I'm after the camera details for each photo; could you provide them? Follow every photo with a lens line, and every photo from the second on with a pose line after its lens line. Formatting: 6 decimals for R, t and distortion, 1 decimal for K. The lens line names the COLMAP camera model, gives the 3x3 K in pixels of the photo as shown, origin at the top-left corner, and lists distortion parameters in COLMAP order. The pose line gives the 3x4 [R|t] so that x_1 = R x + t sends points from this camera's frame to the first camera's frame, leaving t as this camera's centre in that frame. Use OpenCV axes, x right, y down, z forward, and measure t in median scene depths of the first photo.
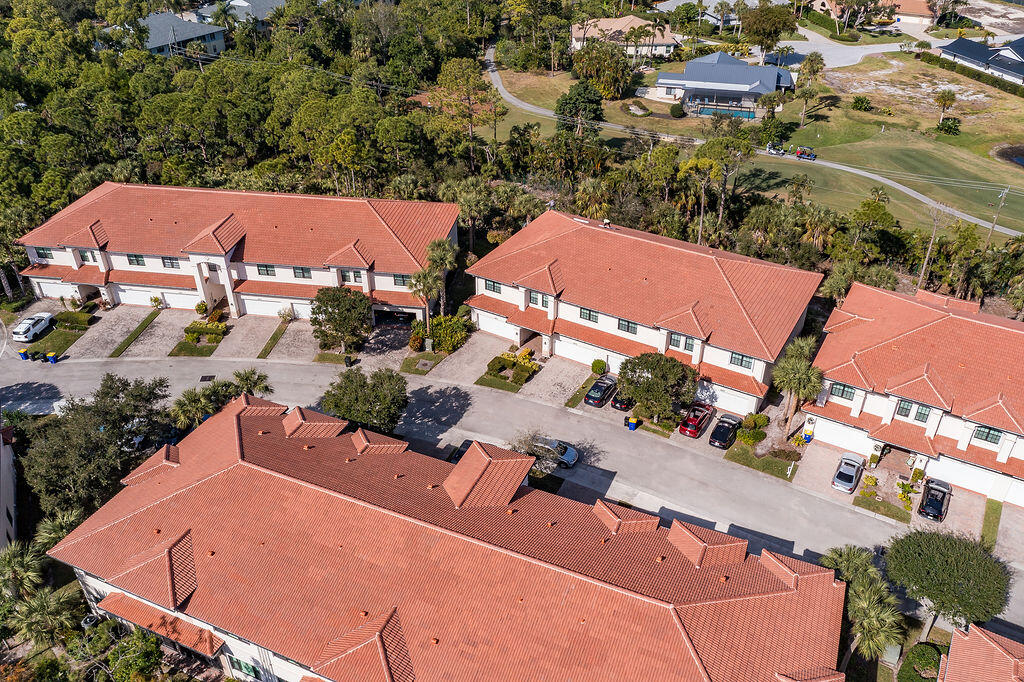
lens RADIAL K [[806.1, 0, 517.0], [0, 806.1, 336.9], [0, 0, 1]] dist [0.001195, 0.002344]
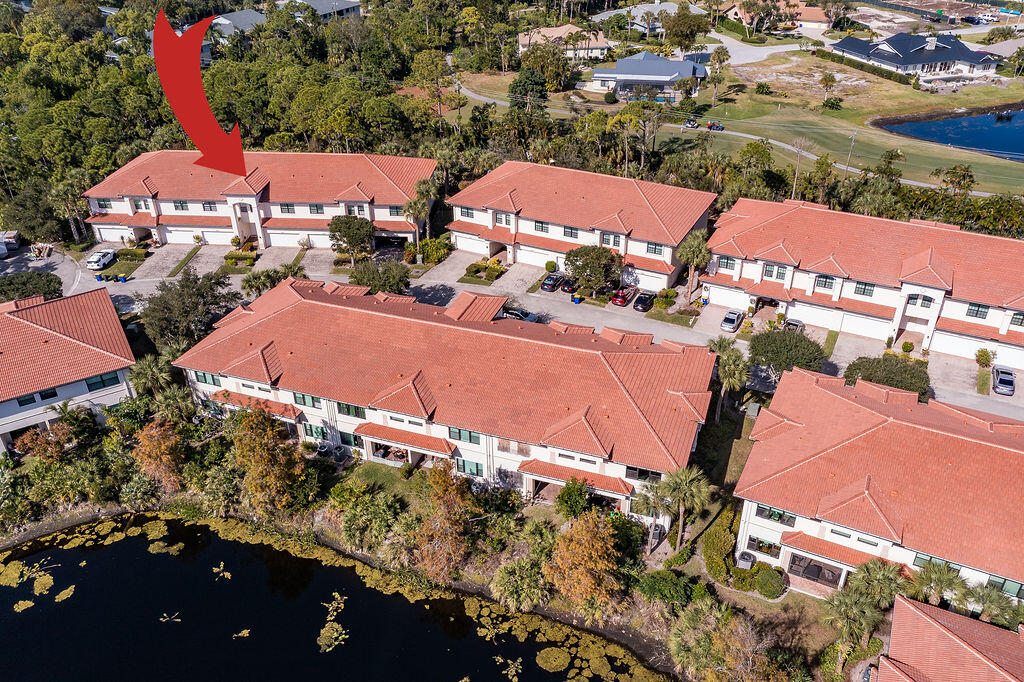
lens RADIAL K [[806.1, 0, 517.0], [0, 806.1, 336.9], [0, 0, 1]] dist [0.001195, 0.002344]
pose [[0.997792, -0.040641, 0.052533, -0.024014], [0.042386, 0.998571, -0.032540, 0.168181], [-0.051135, 0.034695, 0.998089, -0.268014]]
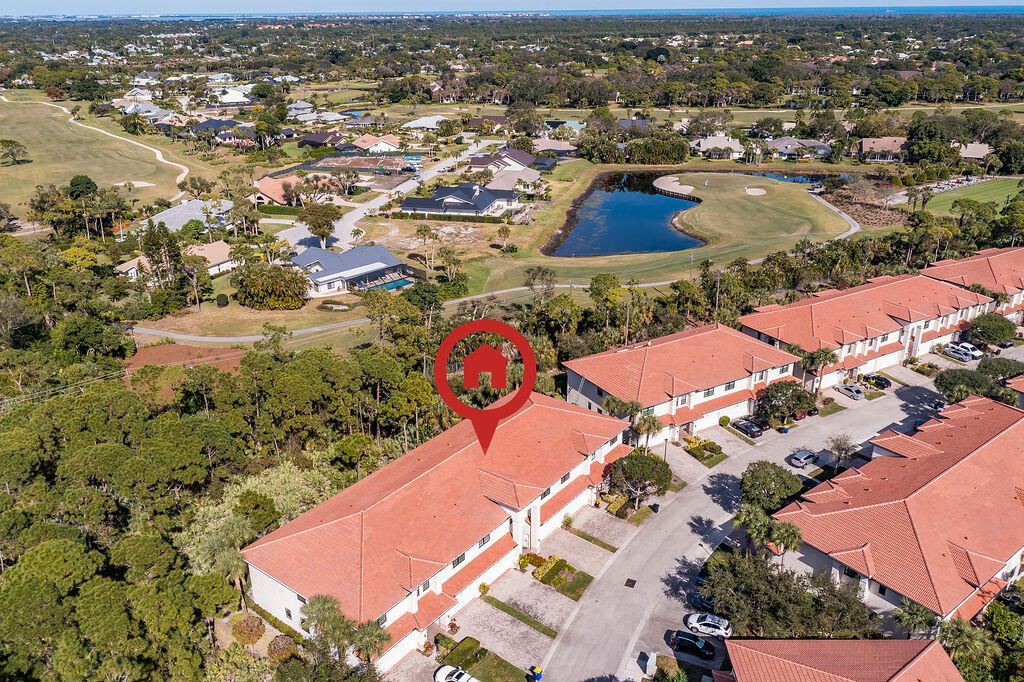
lens RADIAL K [[803.3, 0, 516.7], [0, 803.3, 337.6], [0, 0, 1]] dist [-0.000643, 0.007376]
pose [[0.471864, -0.333037, 0.816352, -1.079452], [0.485407, 0.871083, 0.074792, -0.343027], [-0.736019, 0.360971, 0.572691, 0.331908]]
